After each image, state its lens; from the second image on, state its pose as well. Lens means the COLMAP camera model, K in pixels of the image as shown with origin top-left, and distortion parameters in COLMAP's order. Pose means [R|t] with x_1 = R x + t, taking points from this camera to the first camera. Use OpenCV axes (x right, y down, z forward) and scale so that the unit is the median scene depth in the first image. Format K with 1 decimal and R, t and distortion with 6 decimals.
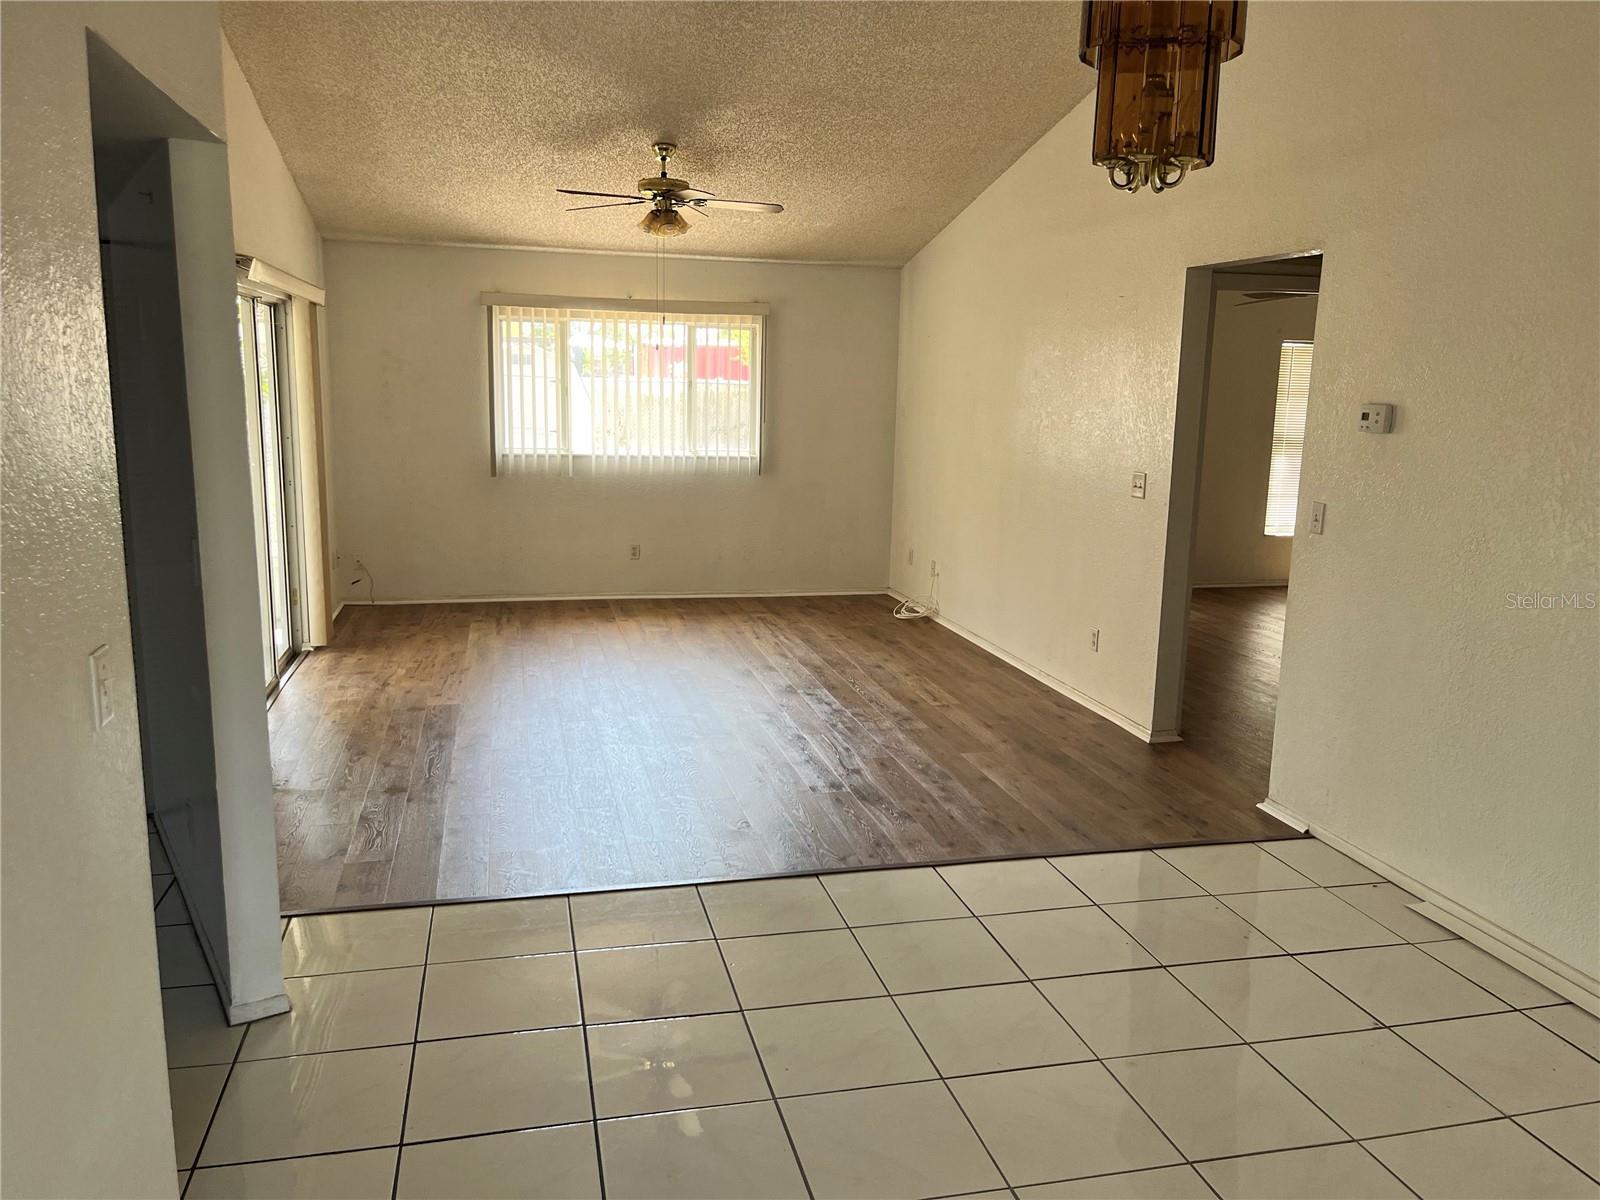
lens RADIAL K [[1203.4, 0, 807.7], [0, 1203.4, 608.2], [0, 0, 1]] dist [0.071176, -0.098809]
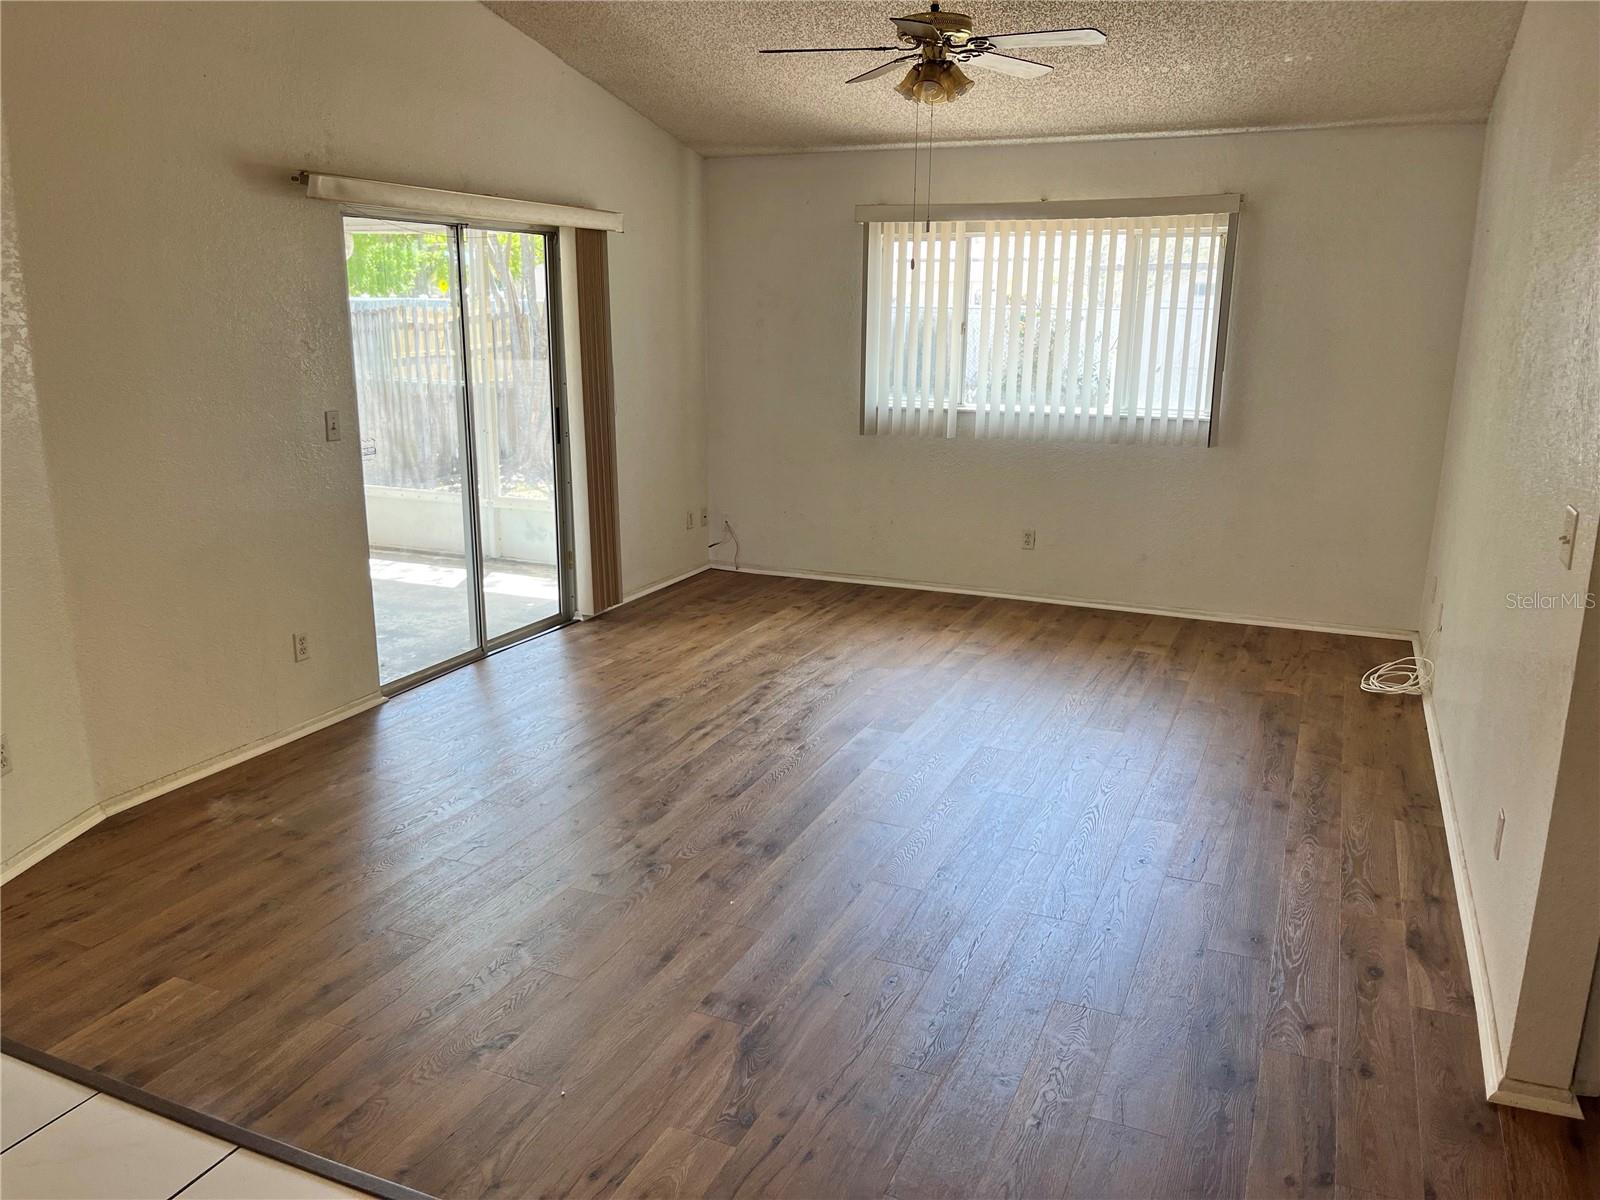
lens RADIAL K [[1203.4, 0, 807.7], [0, 1203.4, 608.2], [0, 0, 1]] dist [0.071176, -0.098809]
pose [[0.791043, 0.135264, -0.596619, 0.220792], [-0.102909, 0.990774, 0.088181, -0.059785], [0.603043, -0.008358, 0.797665, 0.319823]]
